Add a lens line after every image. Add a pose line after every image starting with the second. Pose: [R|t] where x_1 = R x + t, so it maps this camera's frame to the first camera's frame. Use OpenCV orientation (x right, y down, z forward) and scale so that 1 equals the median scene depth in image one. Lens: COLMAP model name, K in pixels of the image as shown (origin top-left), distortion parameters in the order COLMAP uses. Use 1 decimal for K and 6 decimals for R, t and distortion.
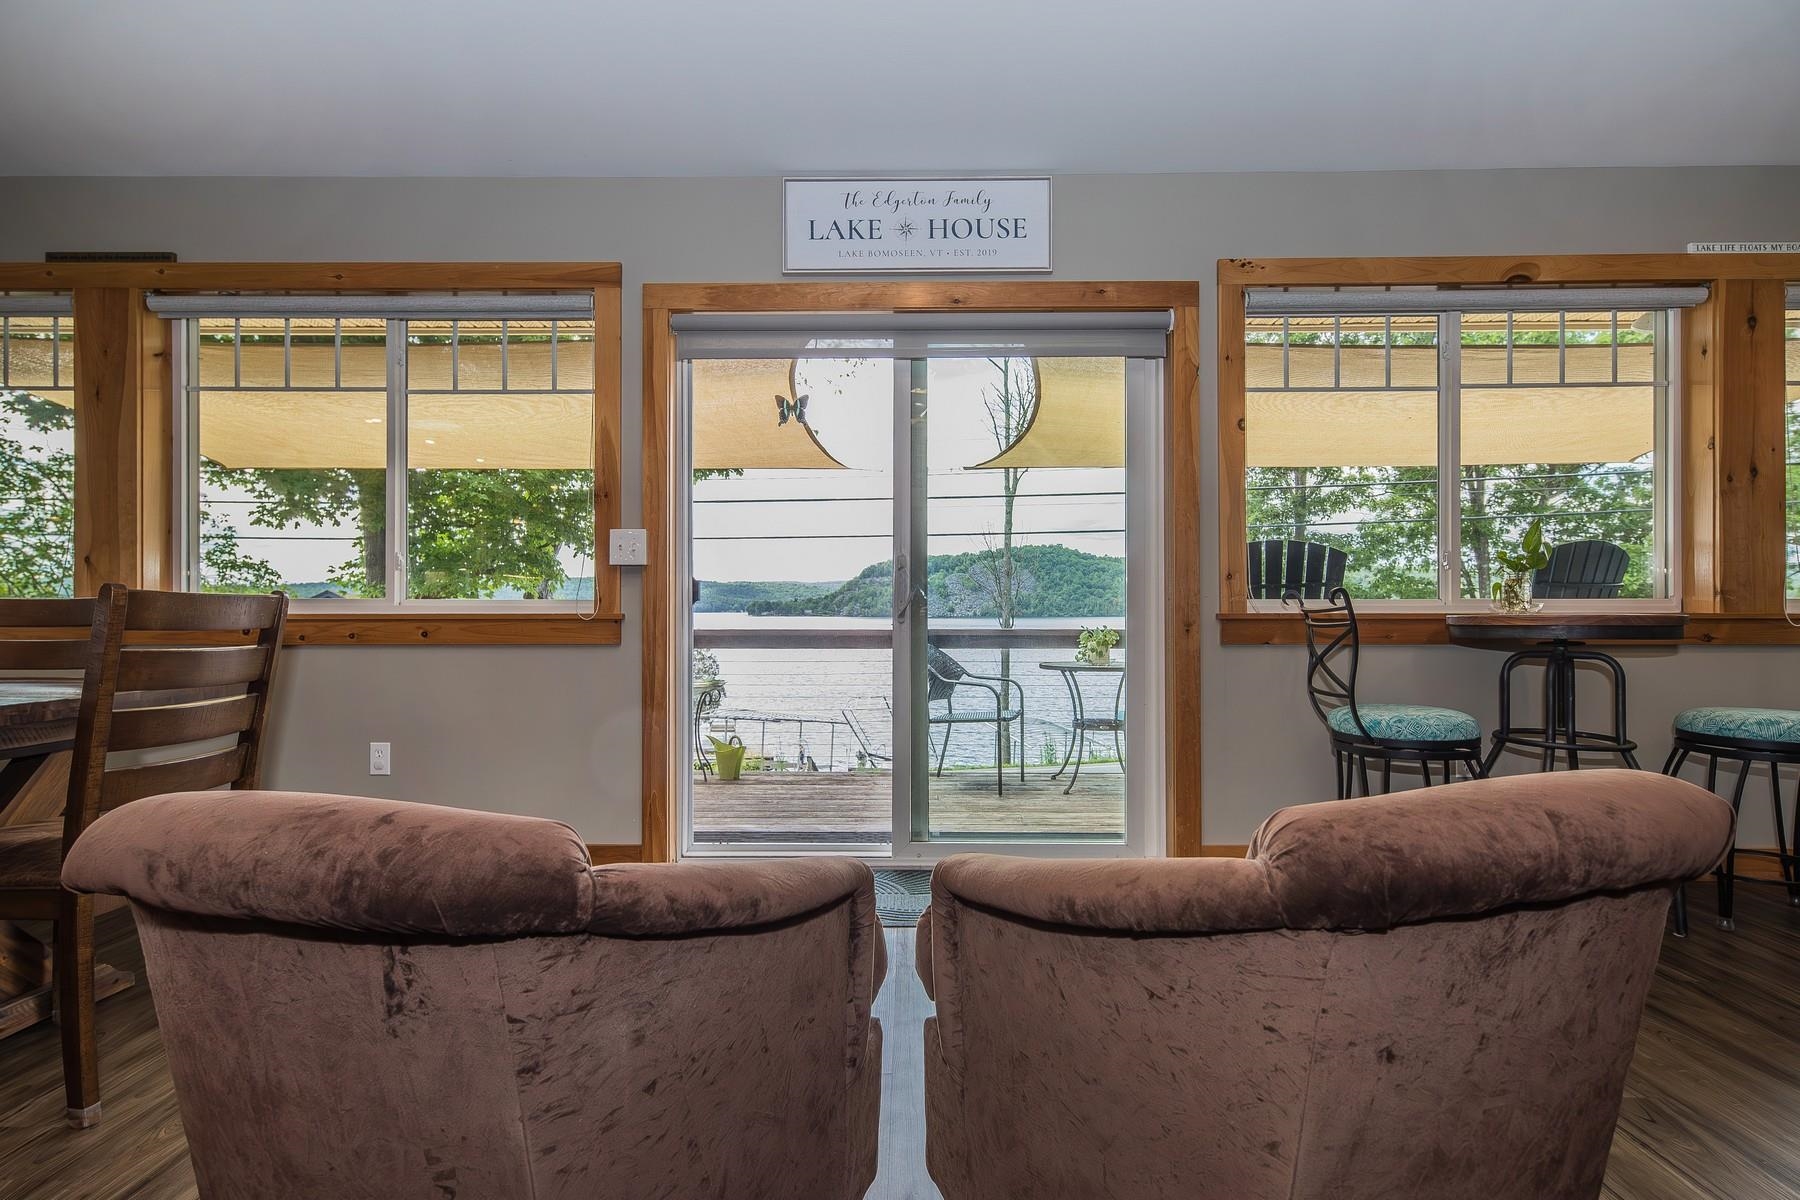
lens RADIAL K [[890.3, 0, 900.9], [0, 890.3, 608.8], [0, 0, 1]] dist [0.014482, -0.001428]
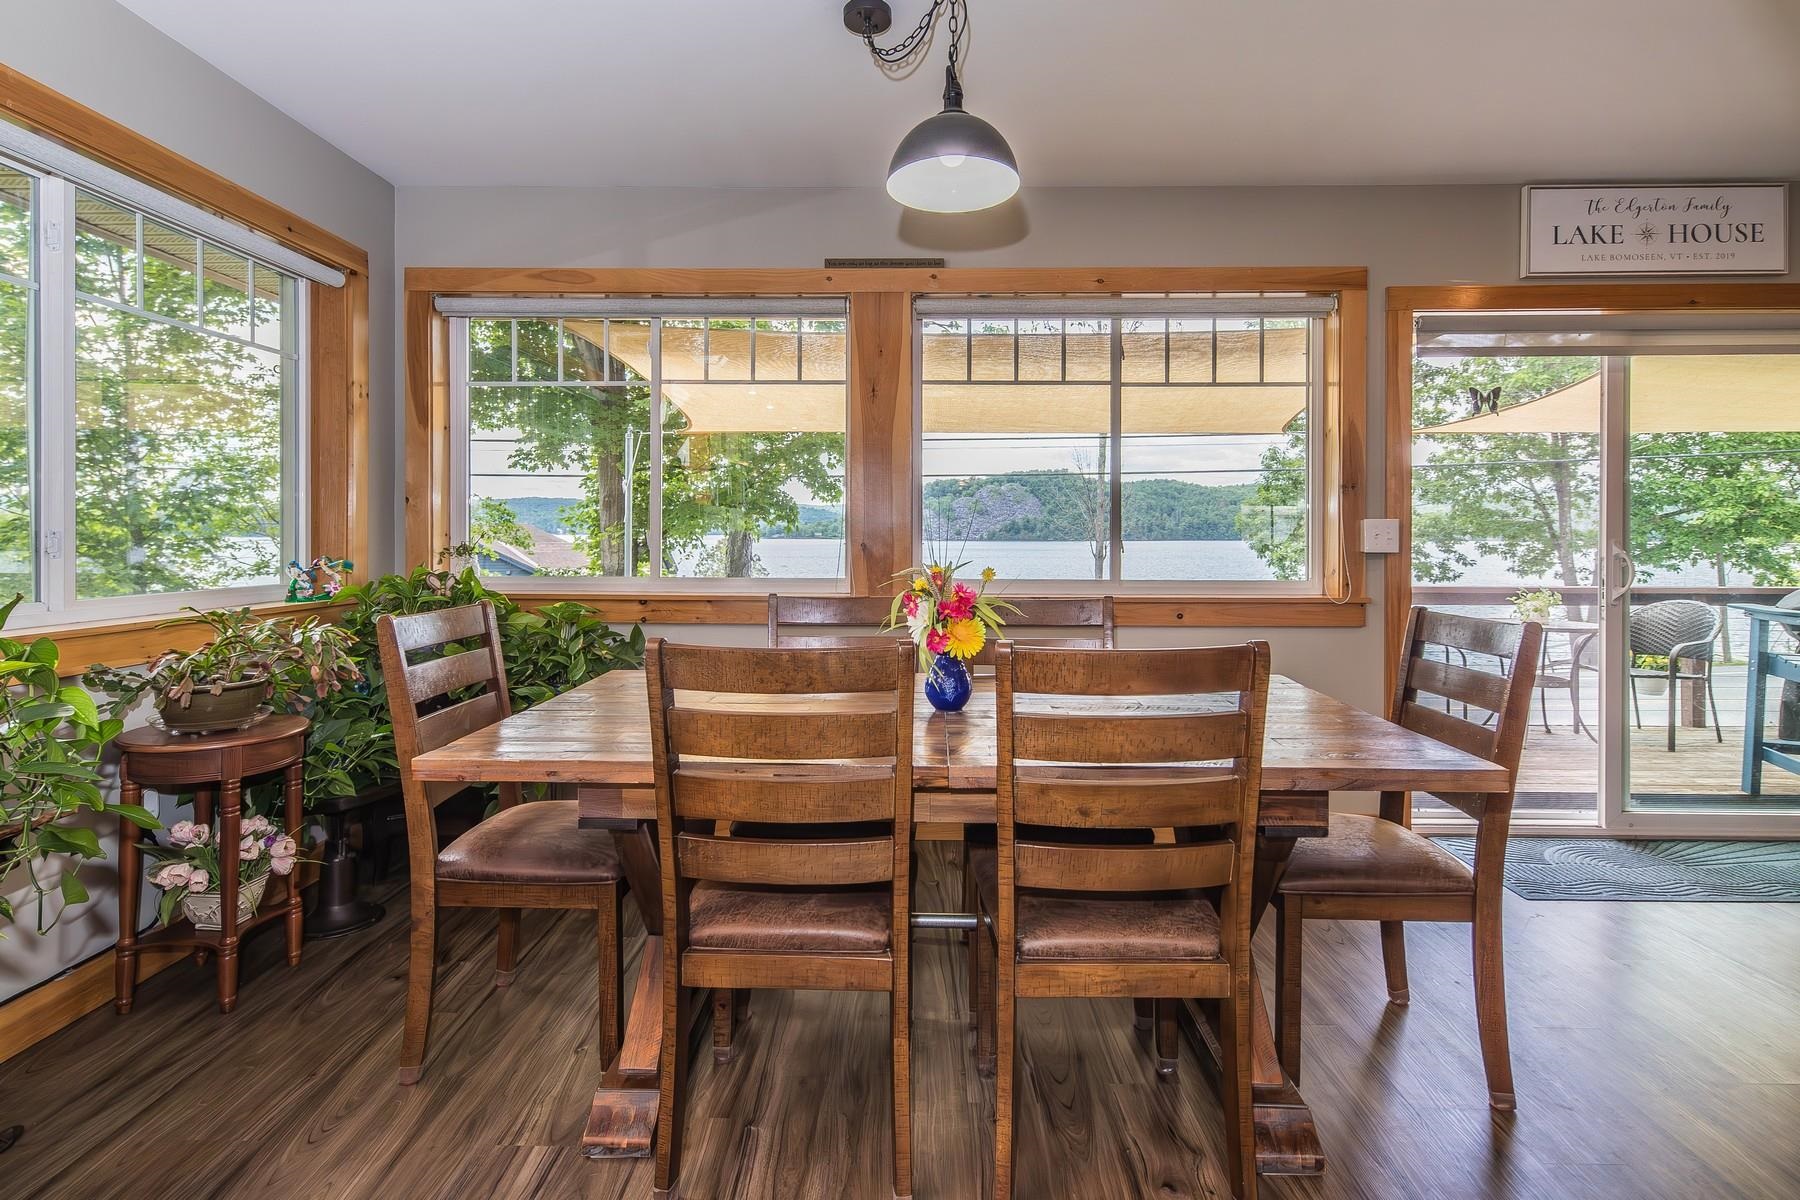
lens RADIAL K [[890.3, 0, 894.0], [0, 890.3, 537.1], [0, 0, 1]] dist [0.014482, -0.001428]
pose [[0.999980, 0.004148, -0.004835, -0.872617], [-0.004117, 0.999971, 0.006337, -0.071280], [0.004861, -0.006317, 0.999968, -0.066440]]
